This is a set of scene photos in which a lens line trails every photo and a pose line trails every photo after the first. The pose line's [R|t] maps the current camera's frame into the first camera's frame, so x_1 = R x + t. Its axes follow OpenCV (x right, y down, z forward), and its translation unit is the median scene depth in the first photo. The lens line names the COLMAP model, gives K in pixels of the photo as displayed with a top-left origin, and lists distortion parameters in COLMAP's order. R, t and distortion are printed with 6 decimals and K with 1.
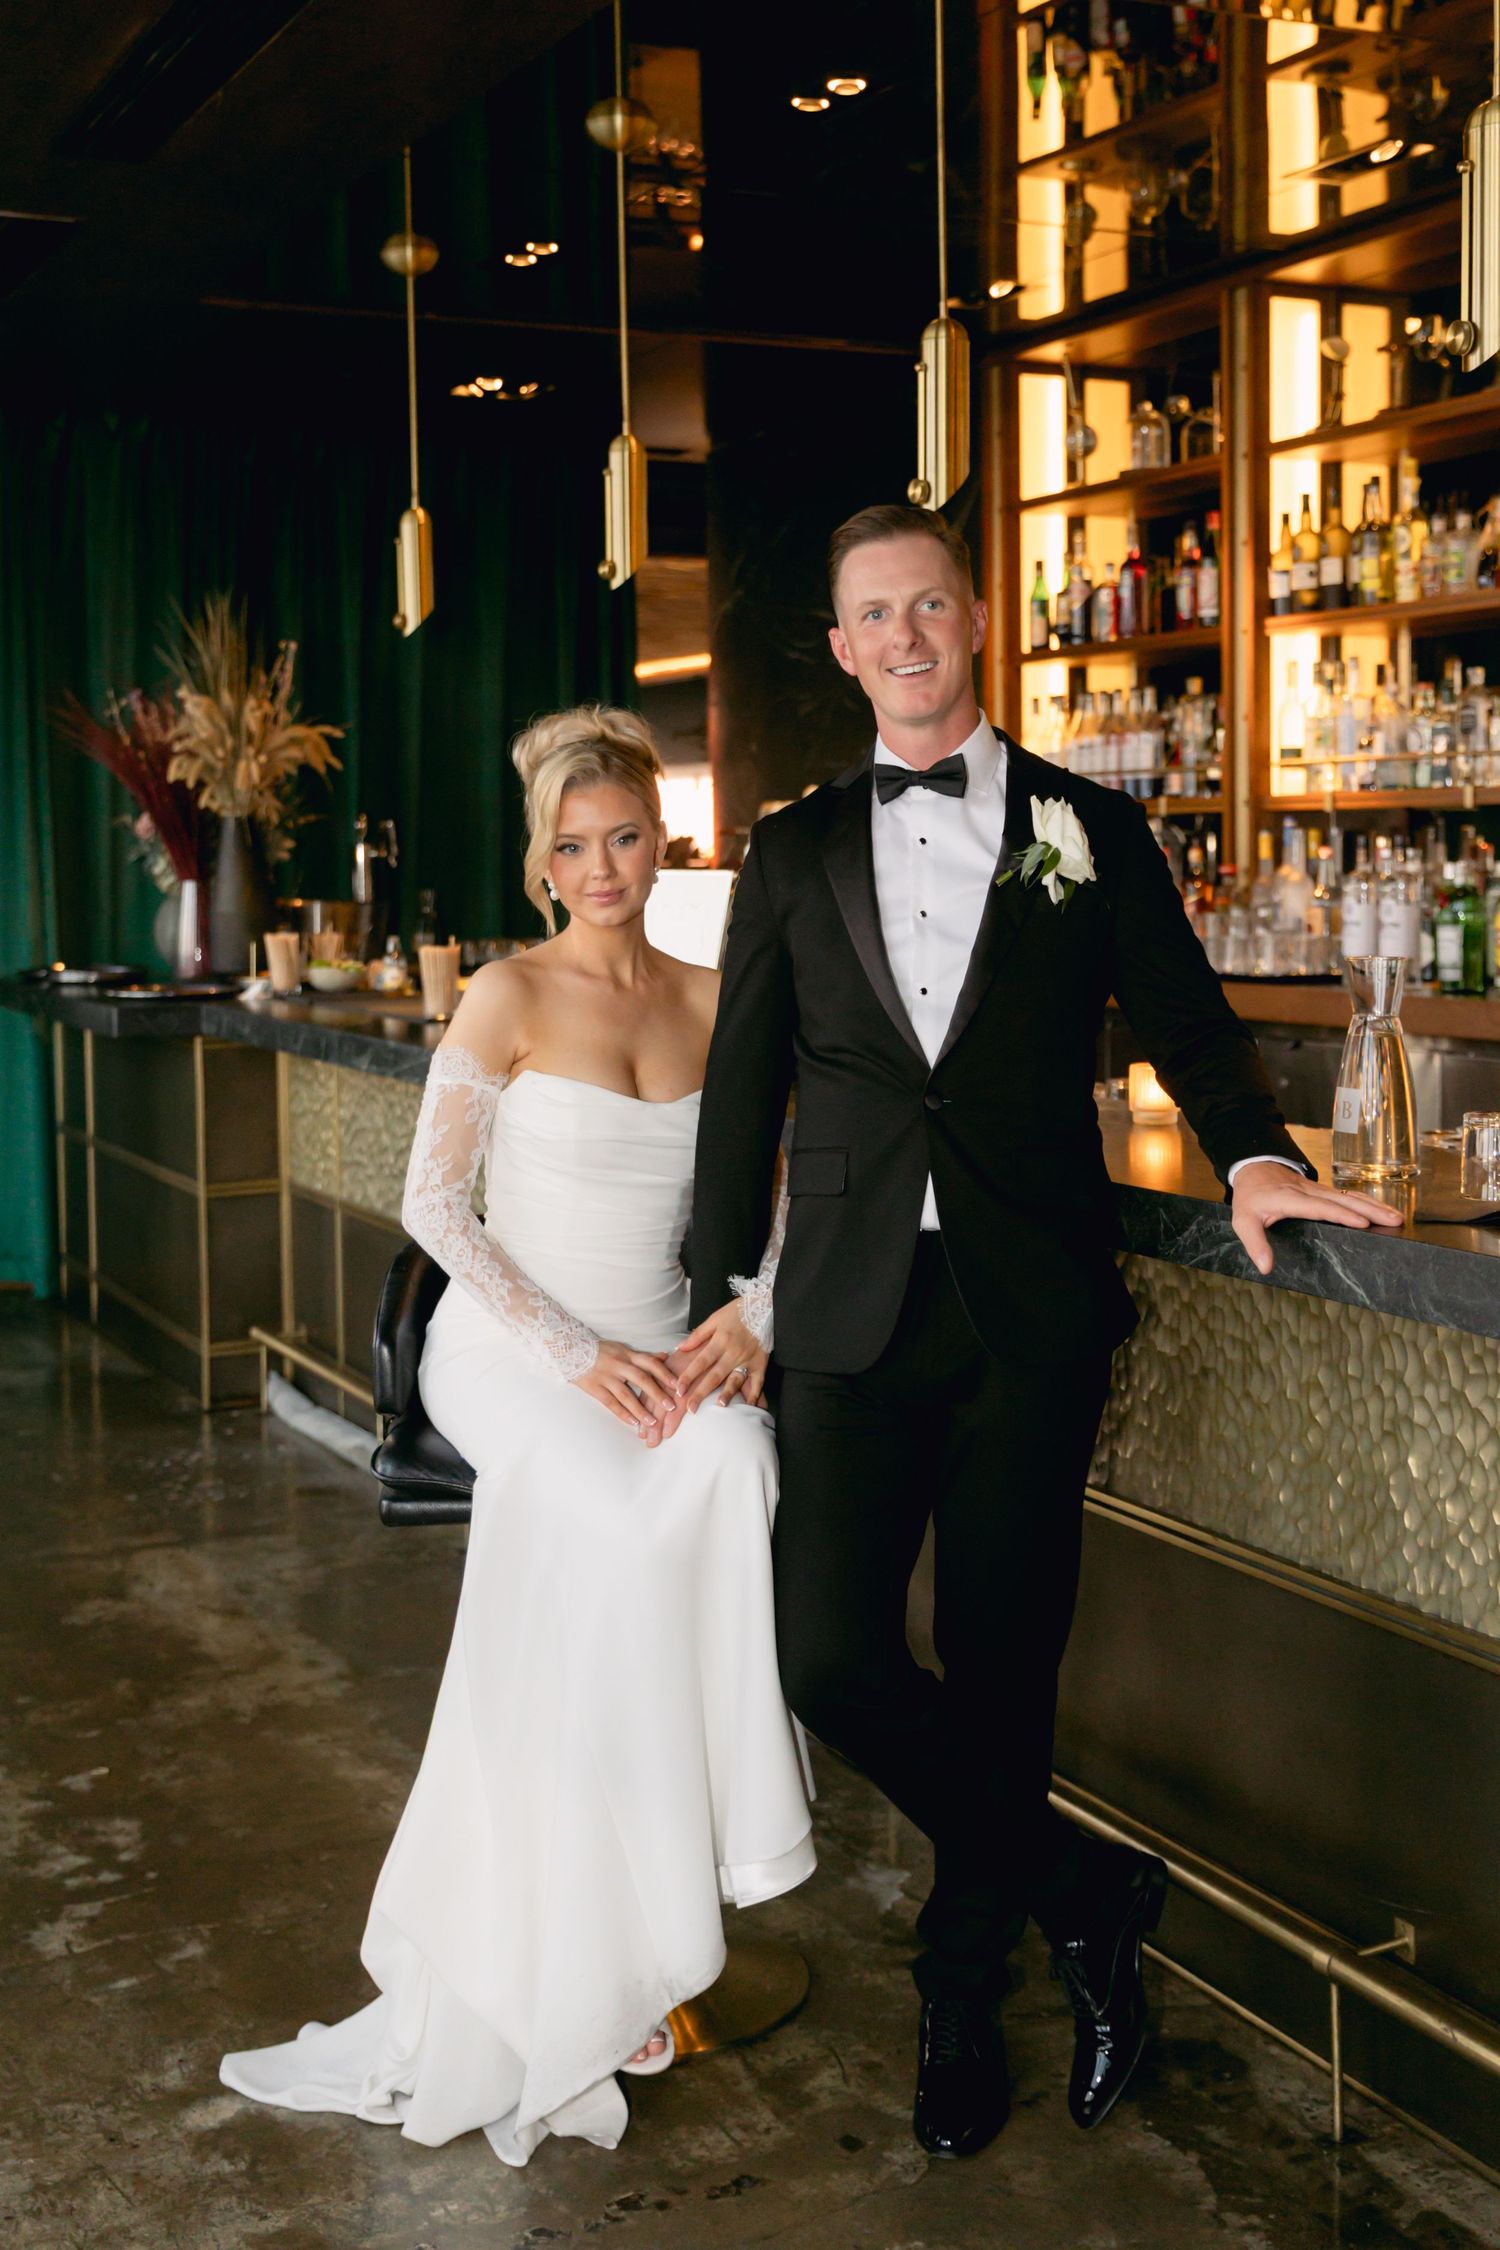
lens RADIAL K [[2627.7, 0, 798.0], [0, 2627.7, 967.3], [0, 0, 1]] dist [0.026999, 0.010422]
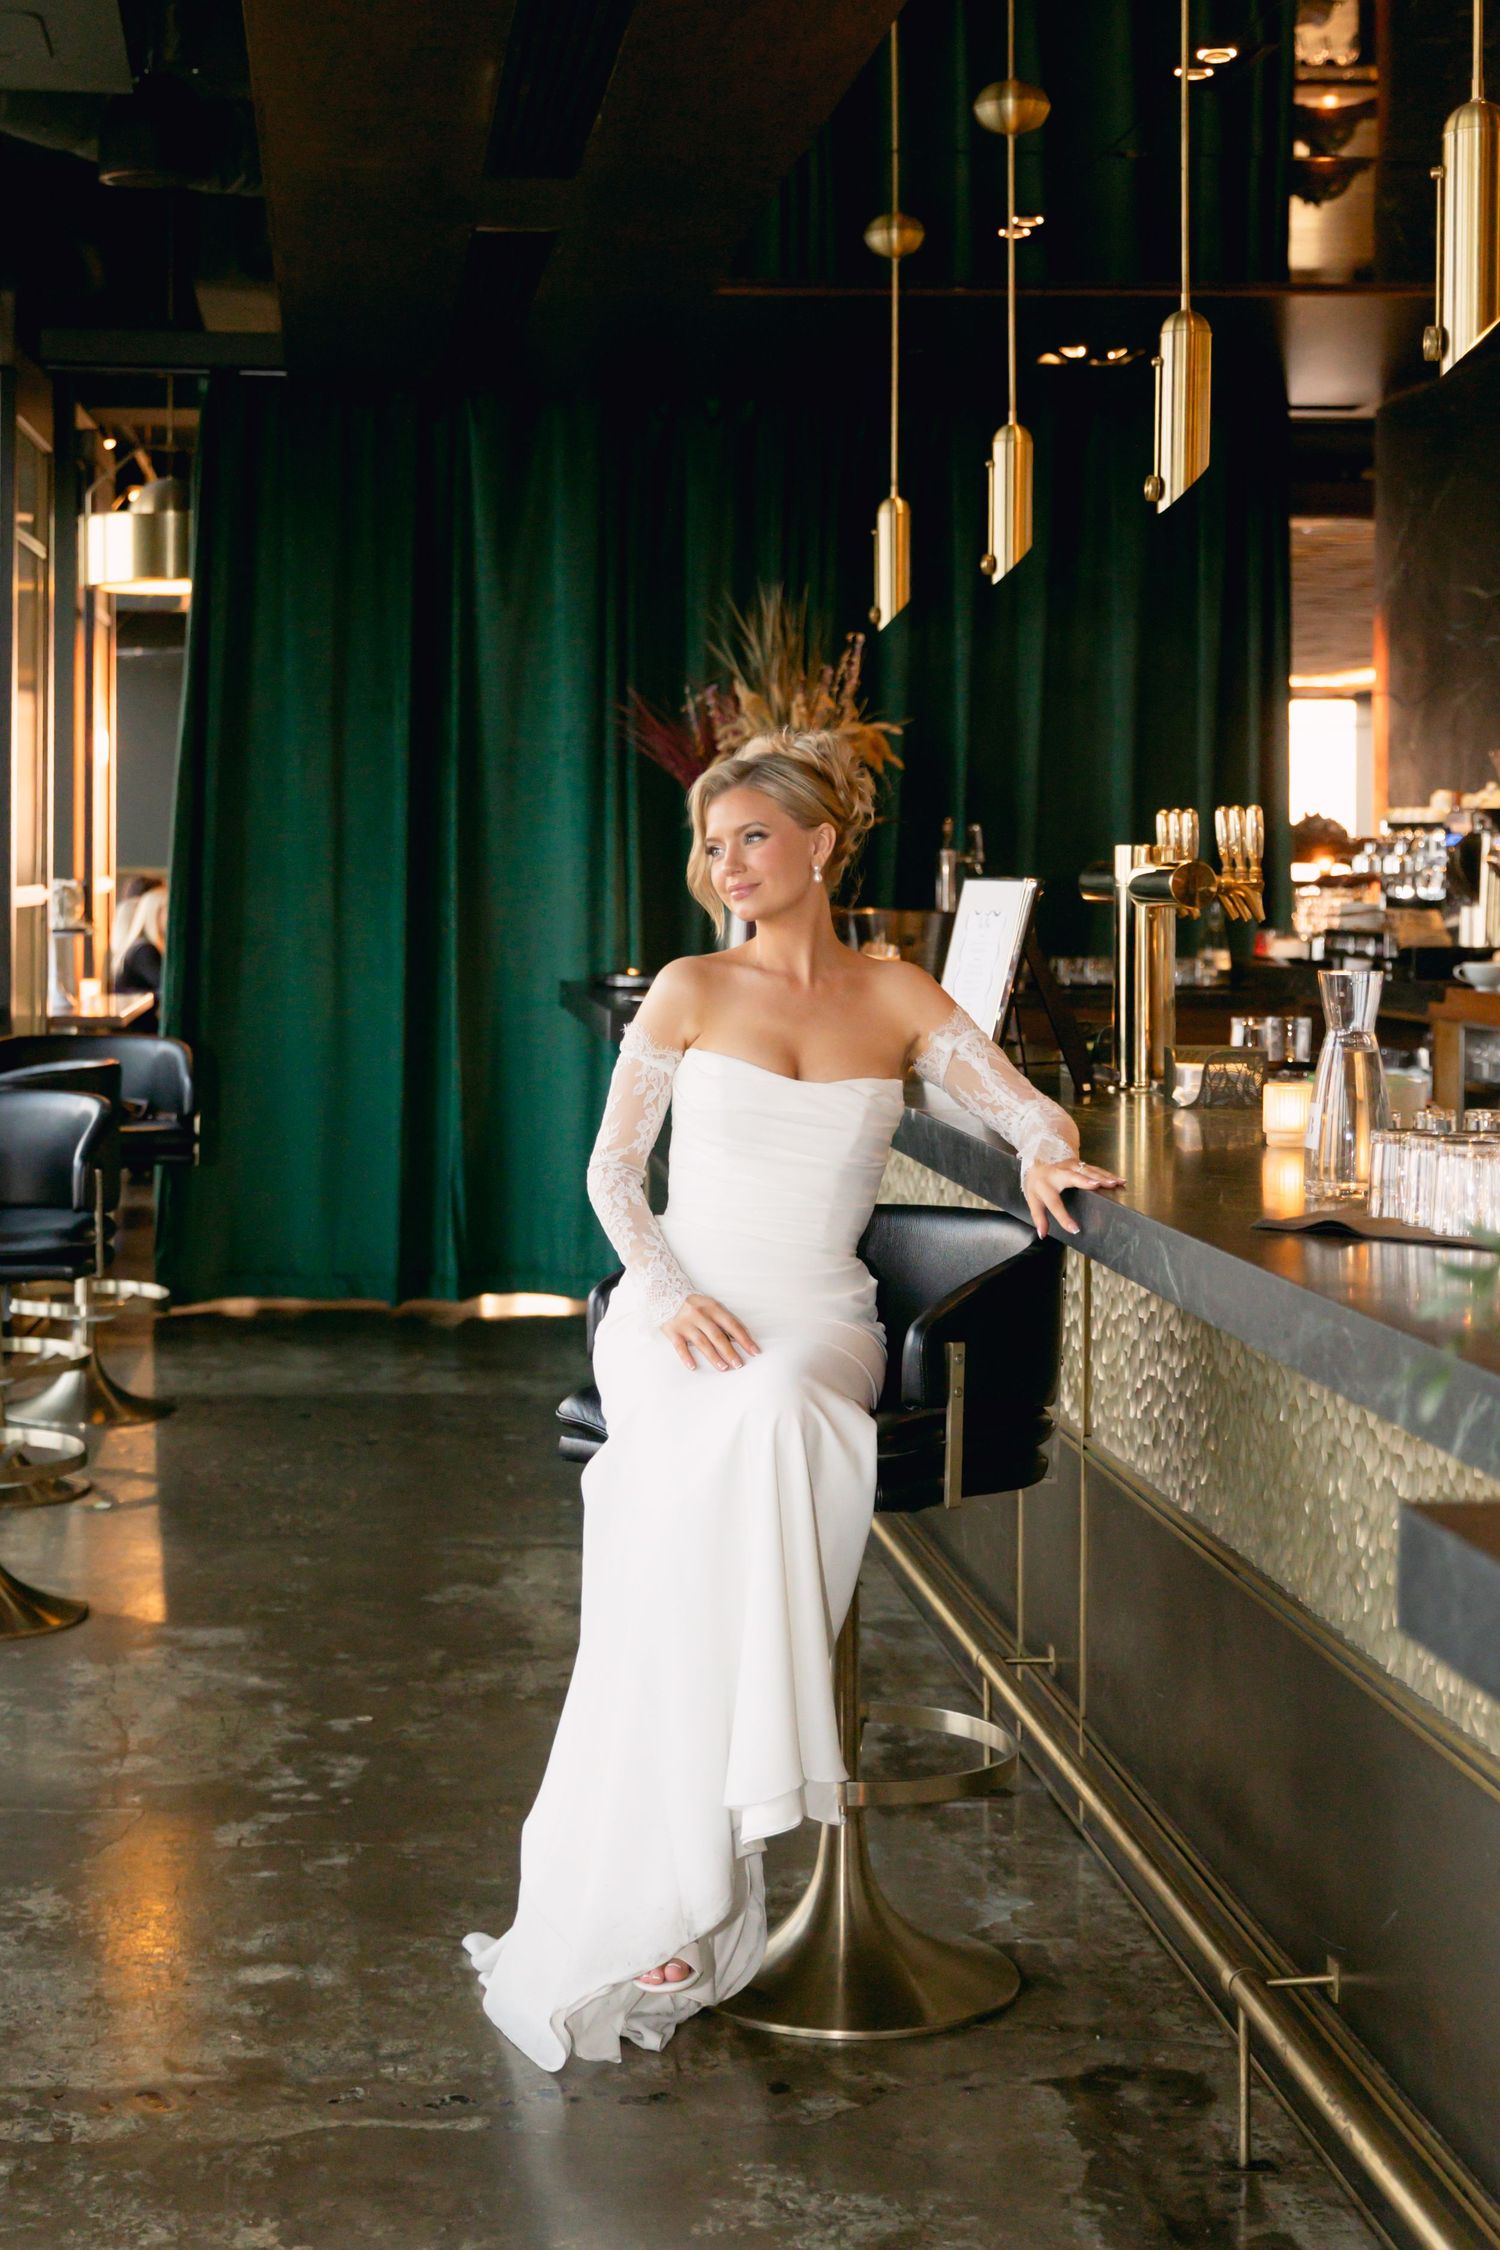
lens RADIAL K [[3145.6, 0, 559.1], [0, 3145.6, 876.1], [0, 0, 1]] dist [-0.008709, 0.044792]
pose [[0.919184, 0.017602, -0.393436, 0.197056], [-0.033084, 0.998921, -0.032603, 0.004297], [0.392437, 0.042984, 0.918774, -0.092860]]
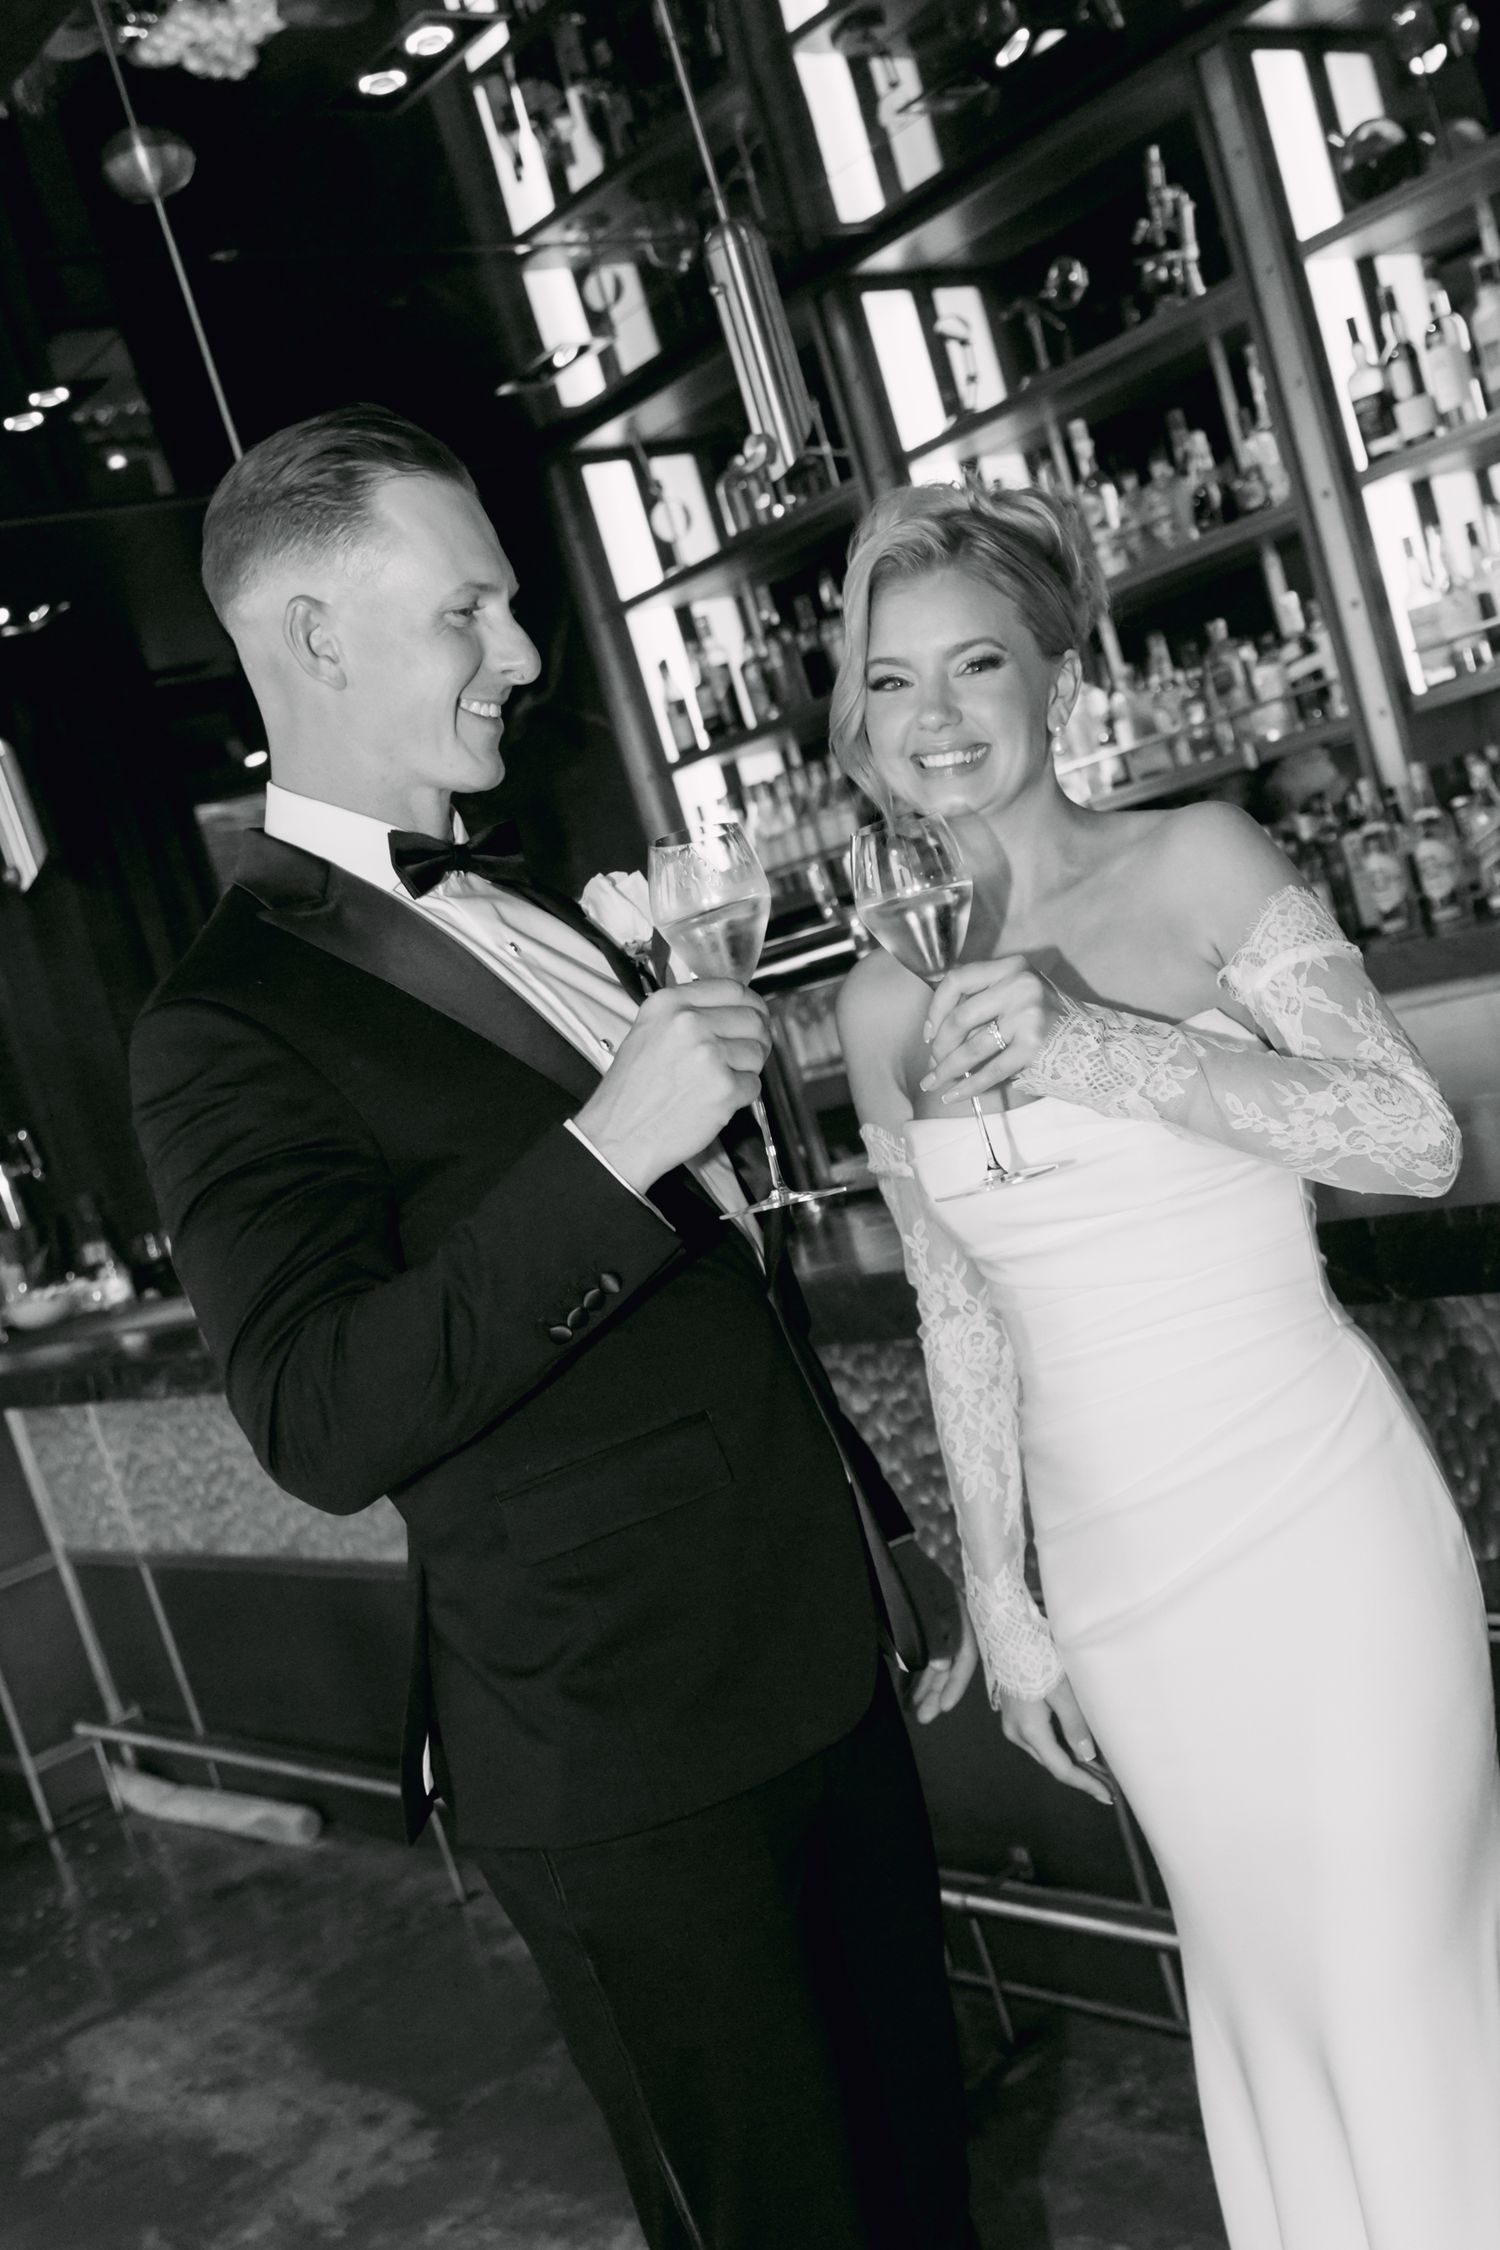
lens RADIAL K [[2364.6, 0, 883.7], [0, 2364.6, 1249.0], [0, 0, 1]] dist [0.007615, 0.009657]
pose [[0.934083, -0.287570, 0.211641, -0.086715], [0.276455, 0.957606, 0.081019, -0.002251], [-0.225967, -0.017170, 0.973984, 0.204406]]
